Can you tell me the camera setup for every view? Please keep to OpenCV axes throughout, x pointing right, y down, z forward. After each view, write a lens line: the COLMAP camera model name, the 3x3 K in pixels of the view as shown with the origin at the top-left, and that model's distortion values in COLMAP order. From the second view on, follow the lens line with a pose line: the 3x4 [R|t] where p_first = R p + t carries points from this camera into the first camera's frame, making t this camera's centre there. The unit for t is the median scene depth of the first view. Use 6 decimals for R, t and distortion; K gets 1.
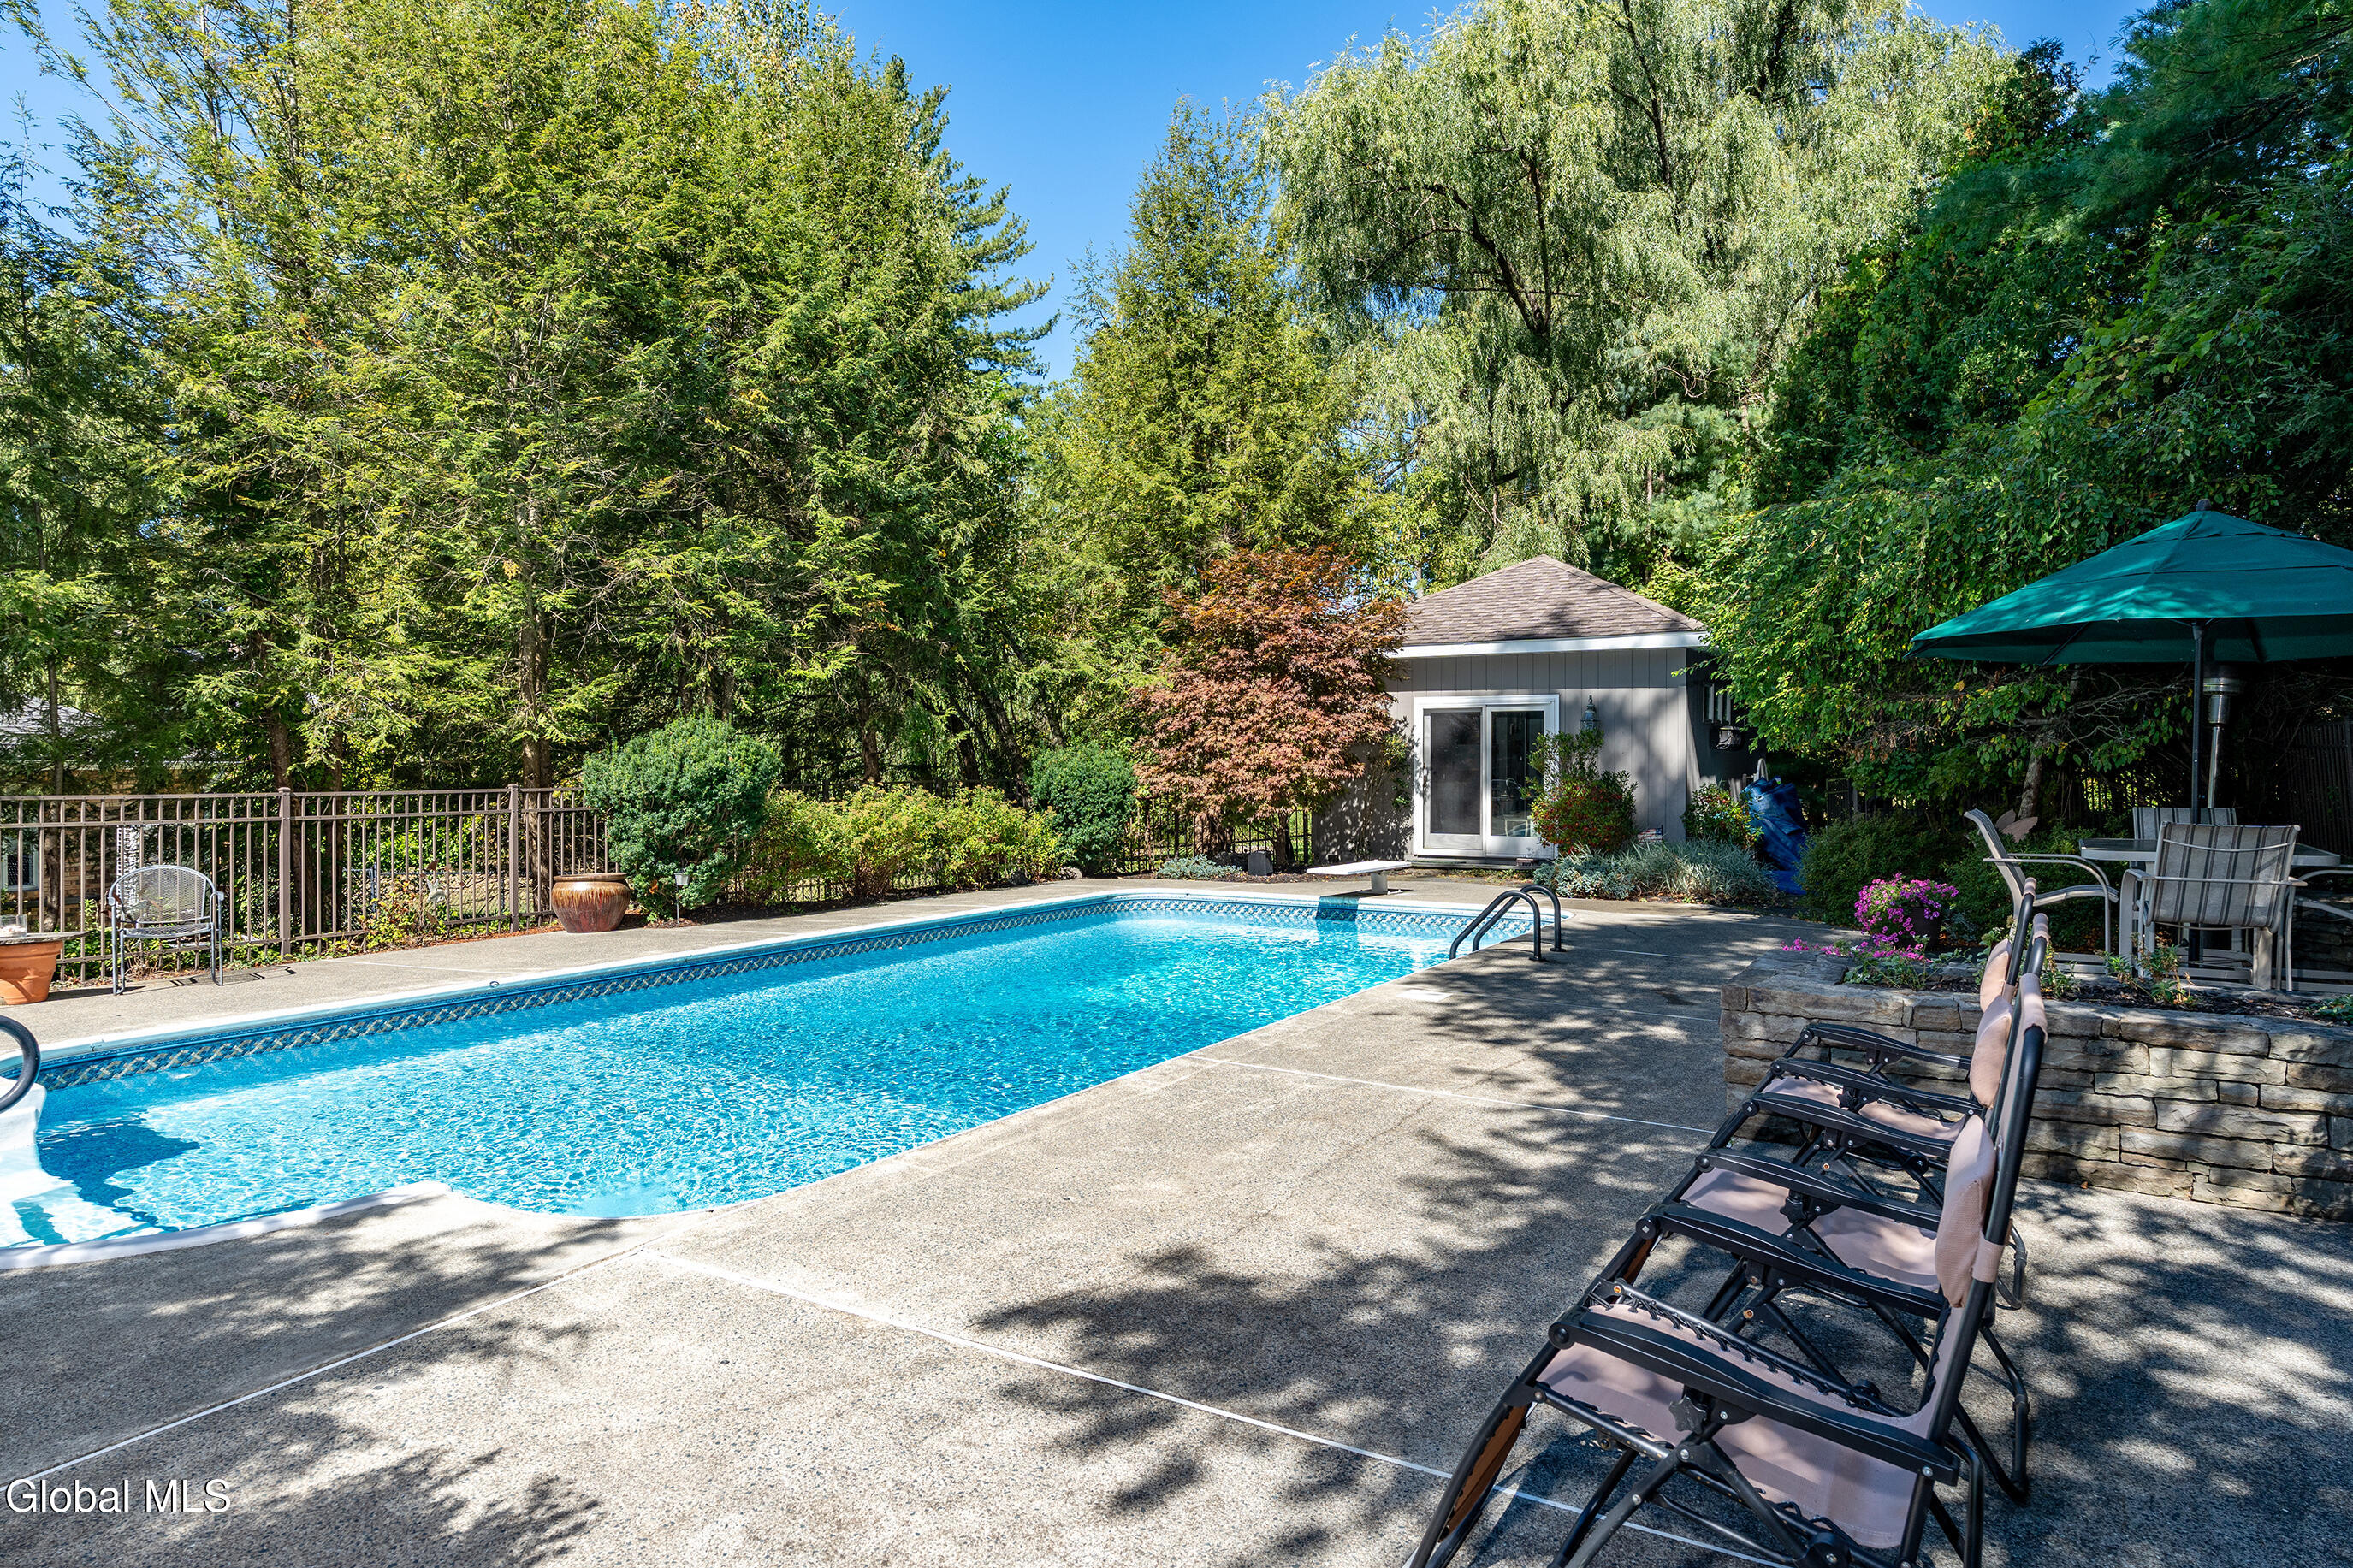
lens RADIAL K [[1423.6, 0, 1211.1], [0, 1423.6, 782.0], [0, 0, 1]] dist [0.003828, 0.000760]
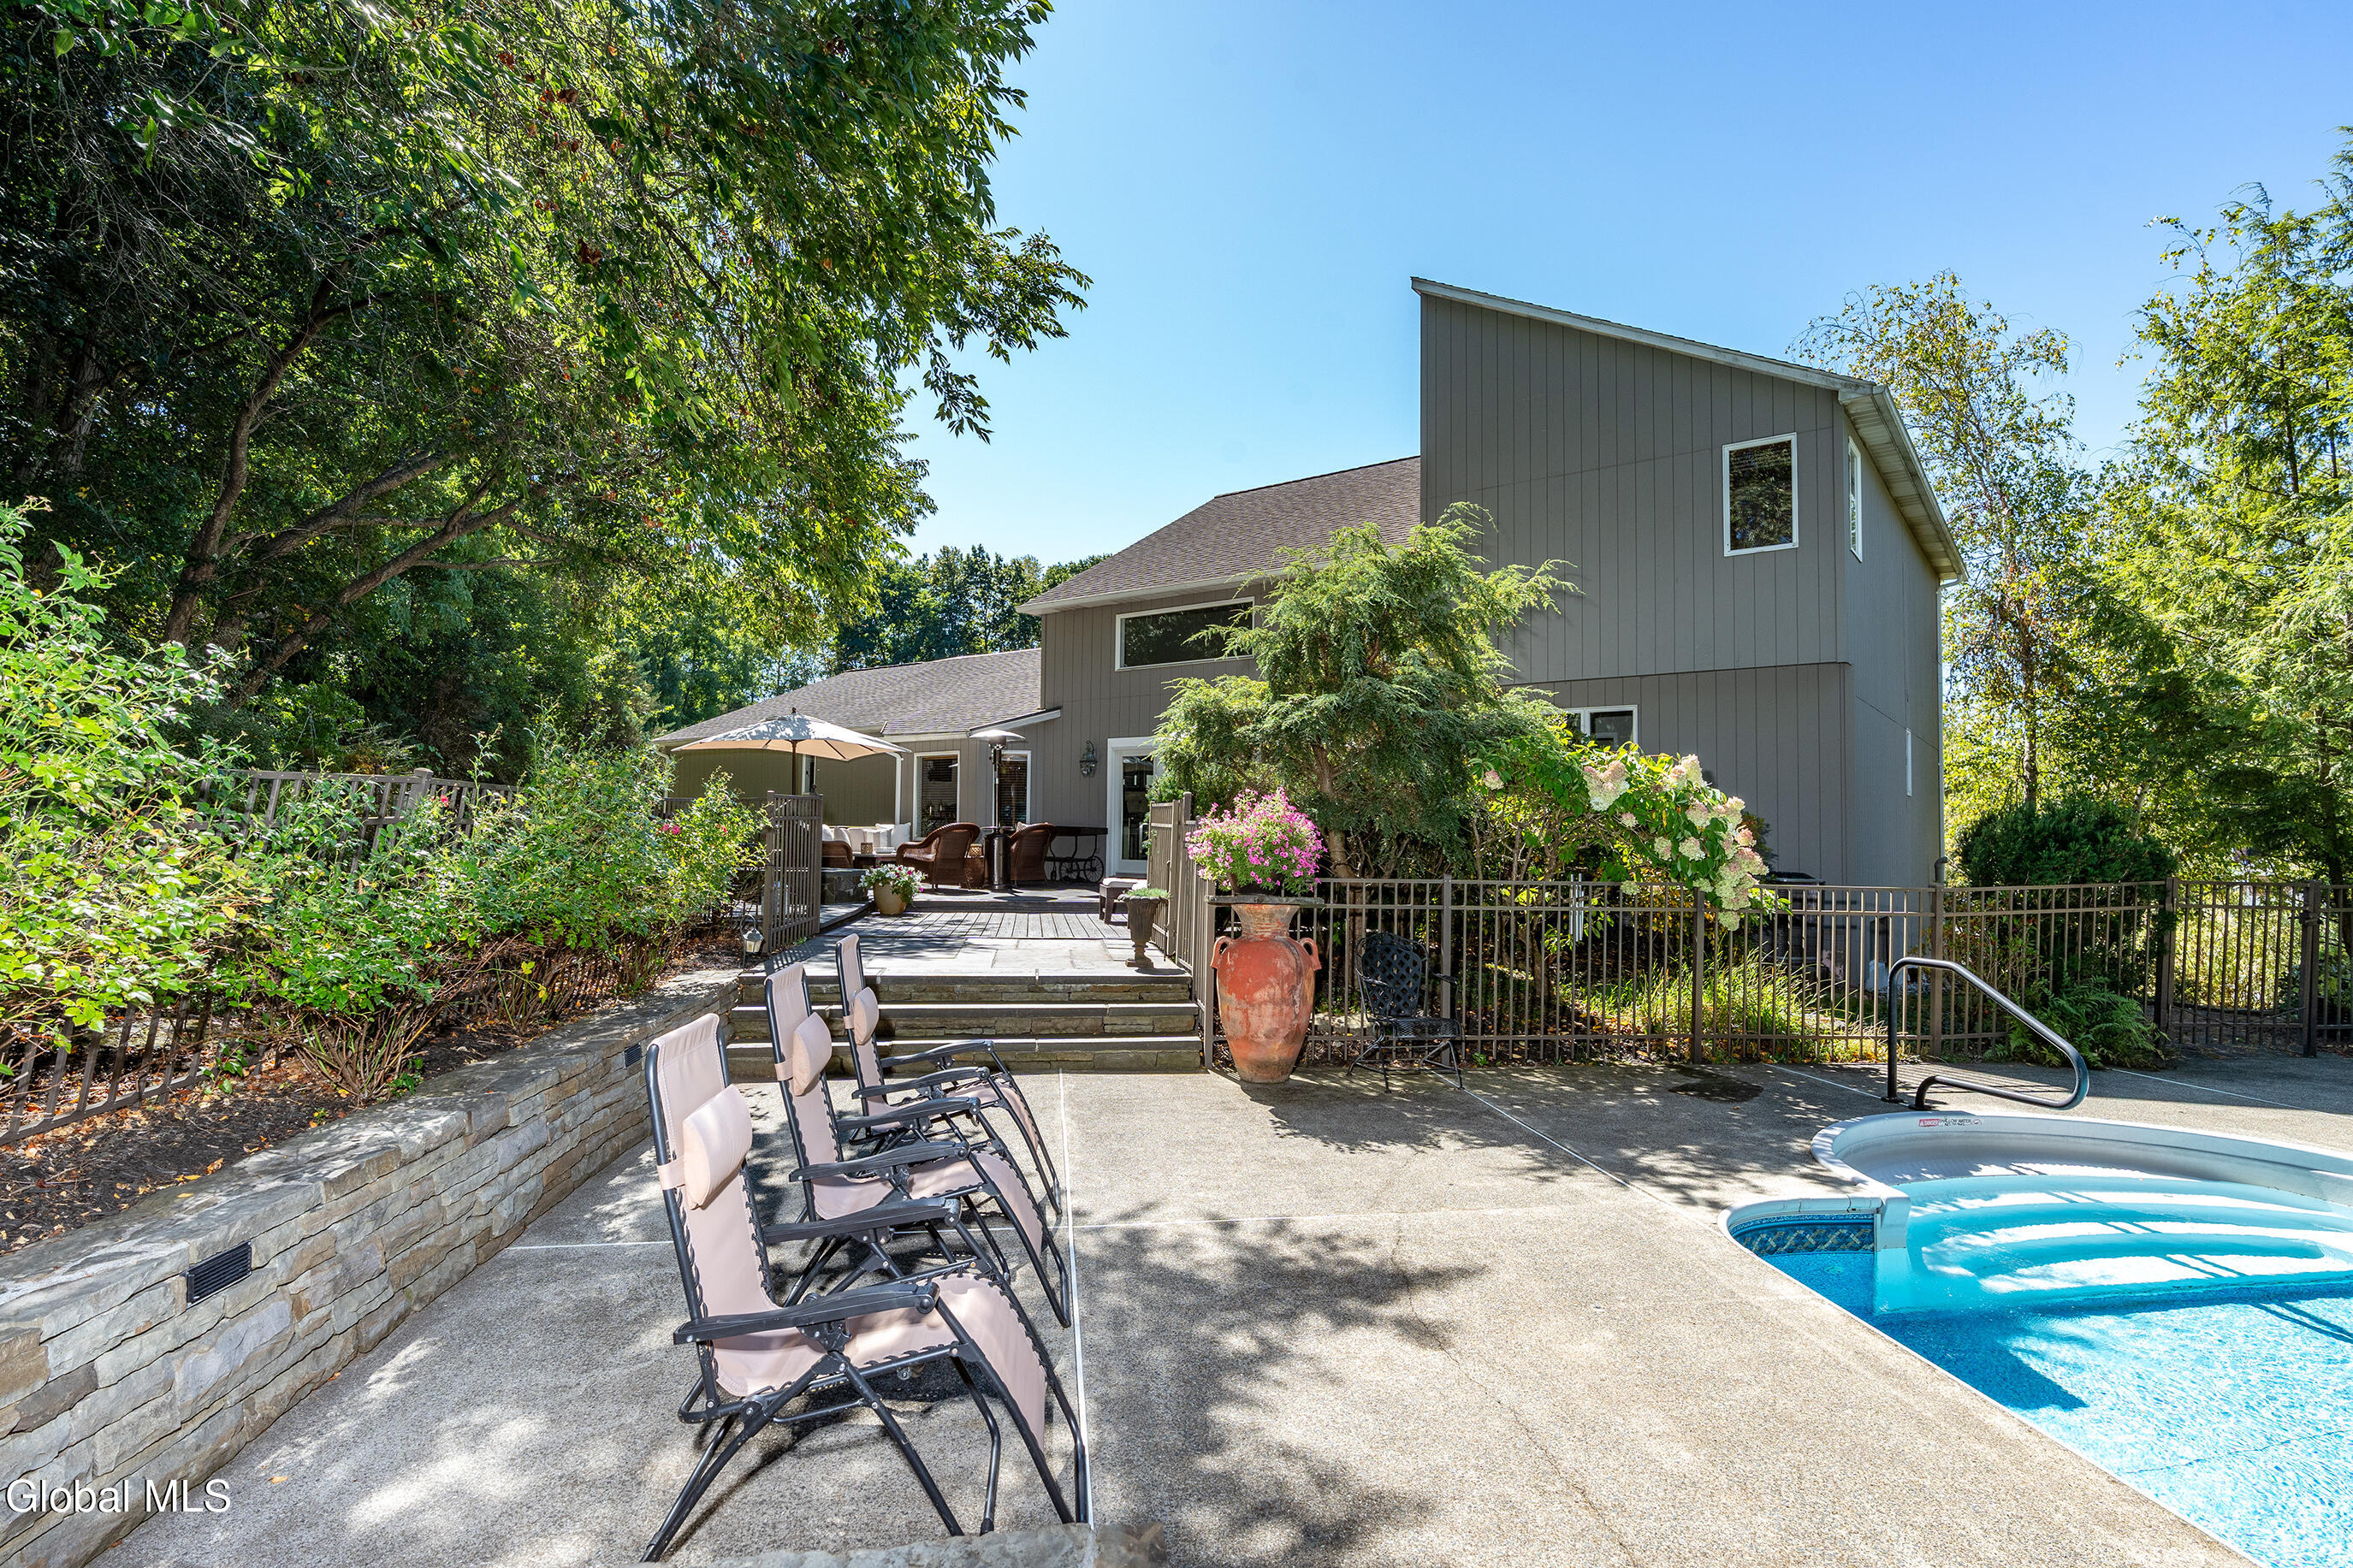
lens RADIAL K [[1196.7, 0, 1176.5], [0, 1196.7, 784.0], [0, 0, 1]] dist [0.000148, 0.000017]
pose [[-0.836731, -0.036567, -0.546391, 0.083314], [-0.019194, 0.999113, -0.037472, -0.006208], [0.547277, -0.020866, -0.836691, 0.211218]]
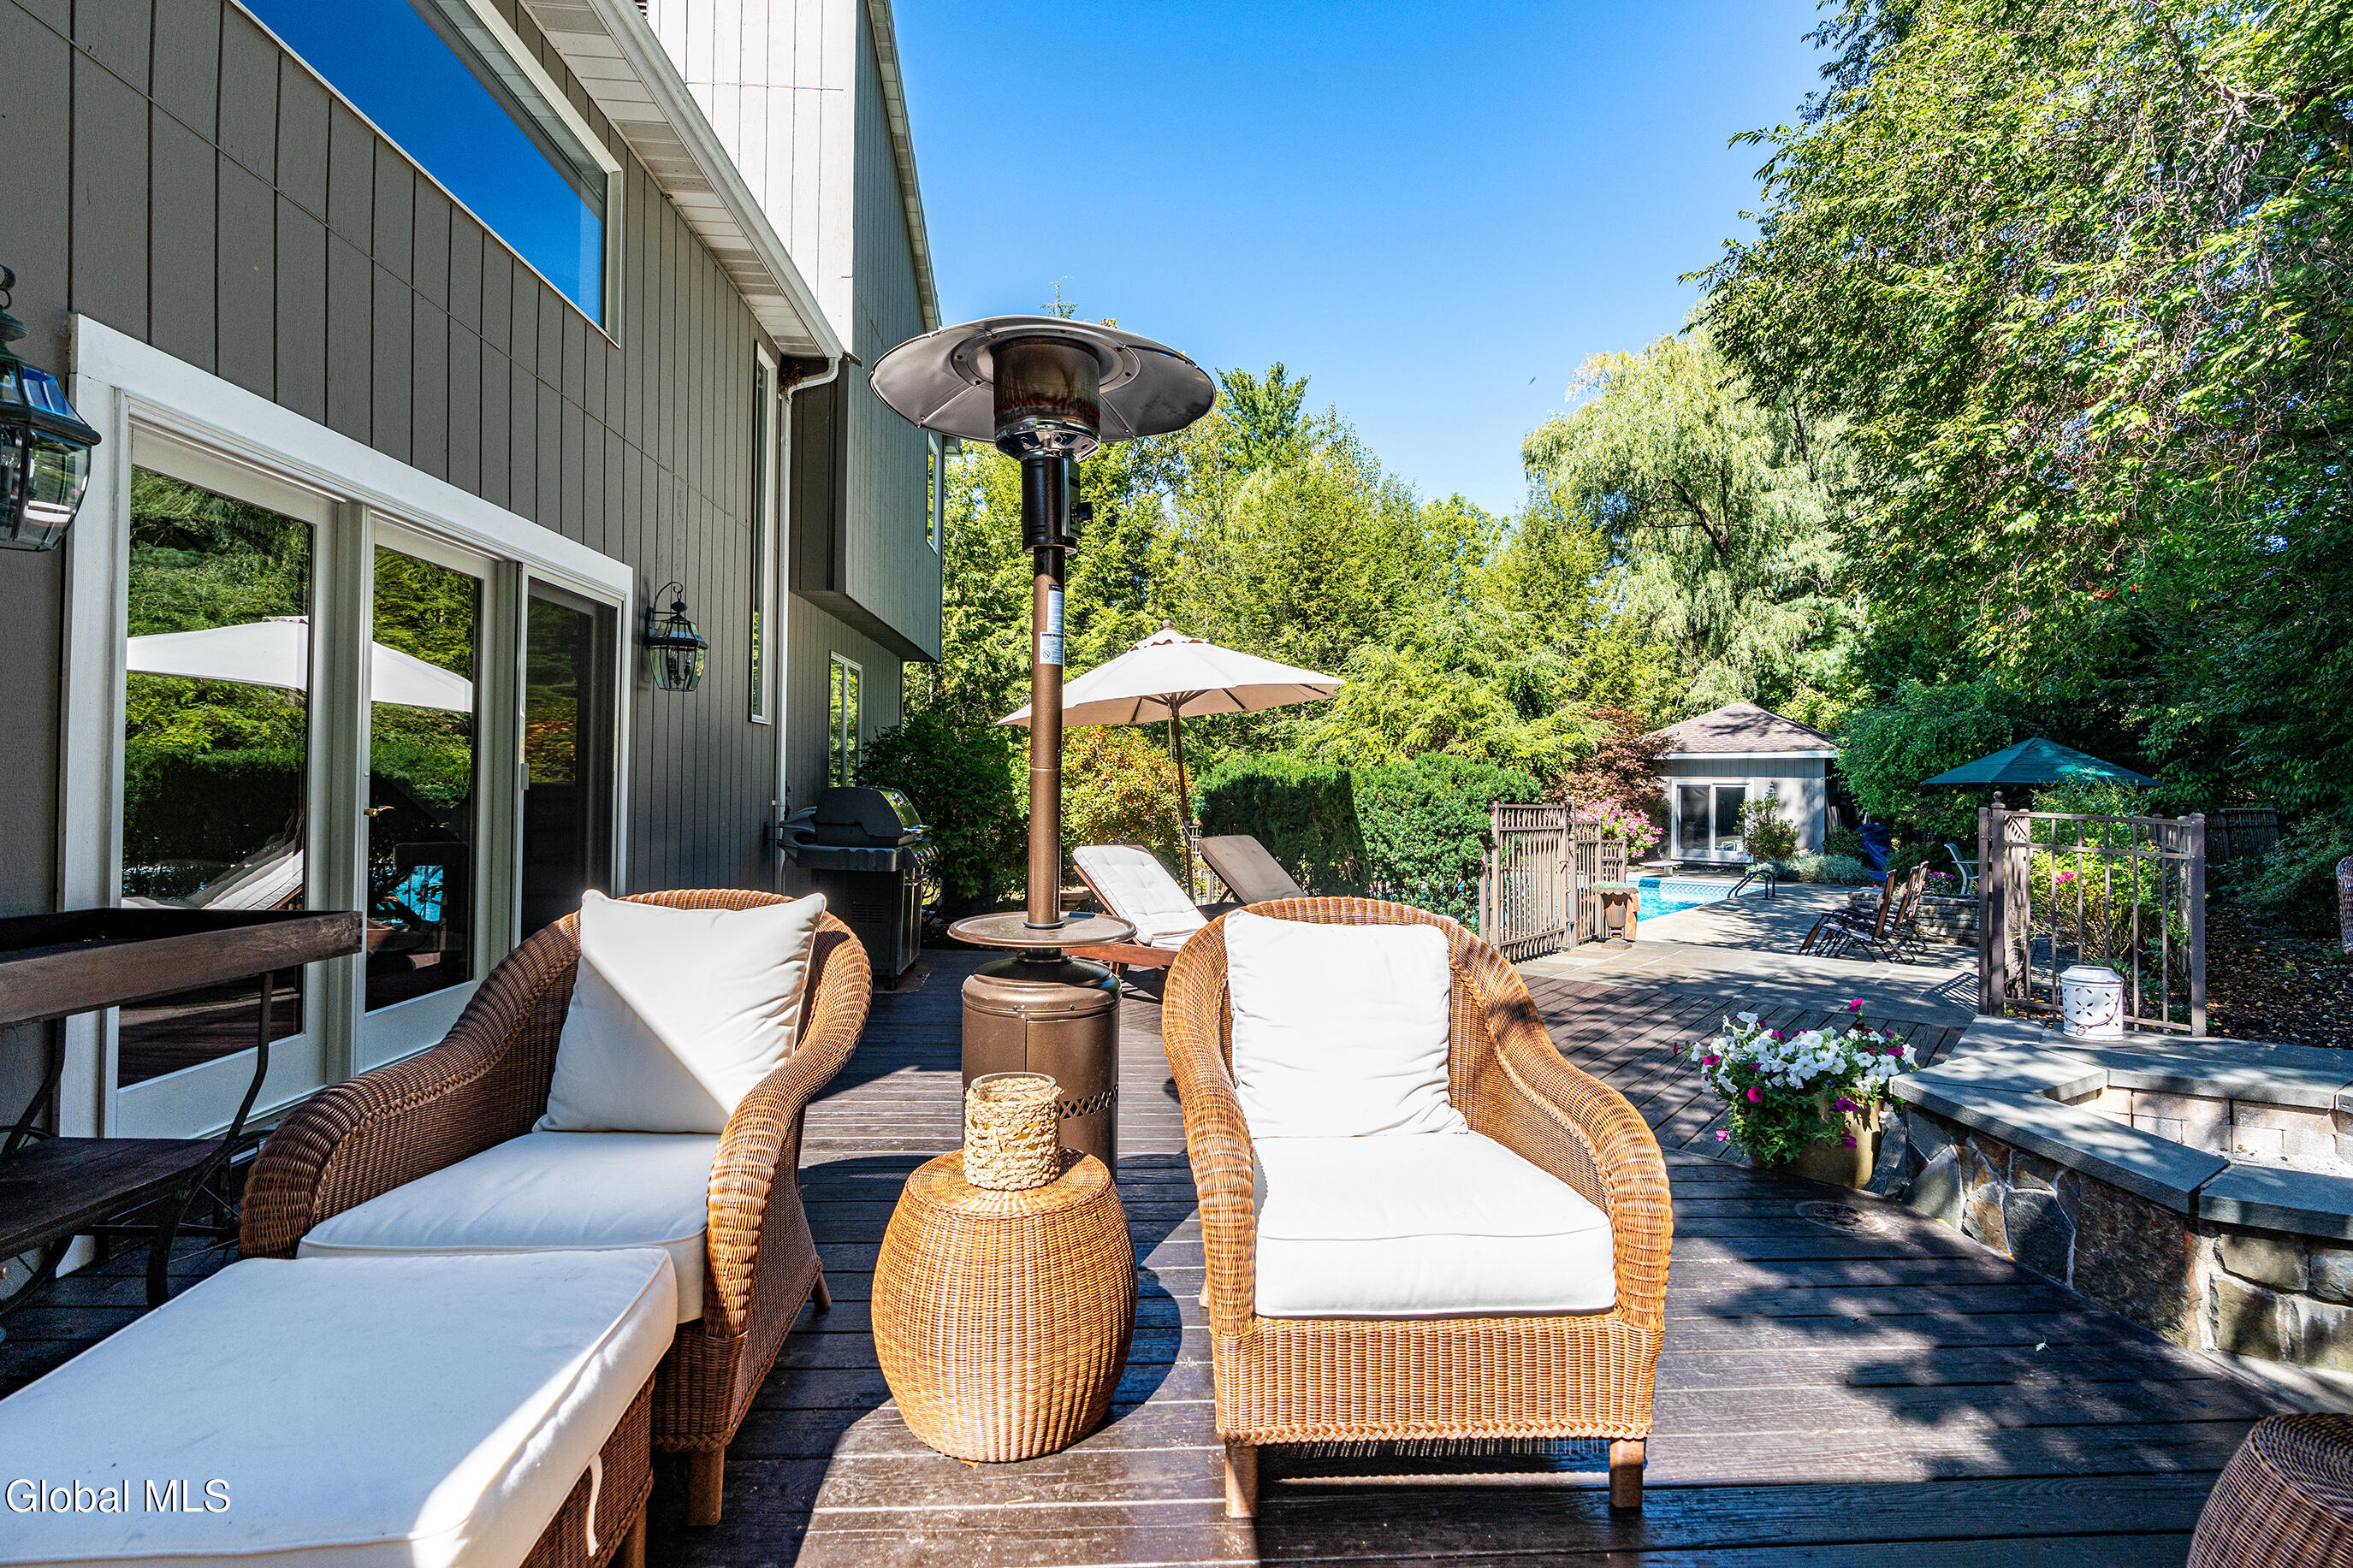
lens RADIAL K [[1038.0, 0, 1176.5], [0, 1038.0, 784.0], [0, 0, 1]] dist [-0.019244, 0.000333]
pose [[0.974323, 0.006084, -0.225073, -0.144216], [-0.010188, 0.999802, -0.017078, -0.014651], [0.224924, 0.018932, 0.974192, -0.389511]]
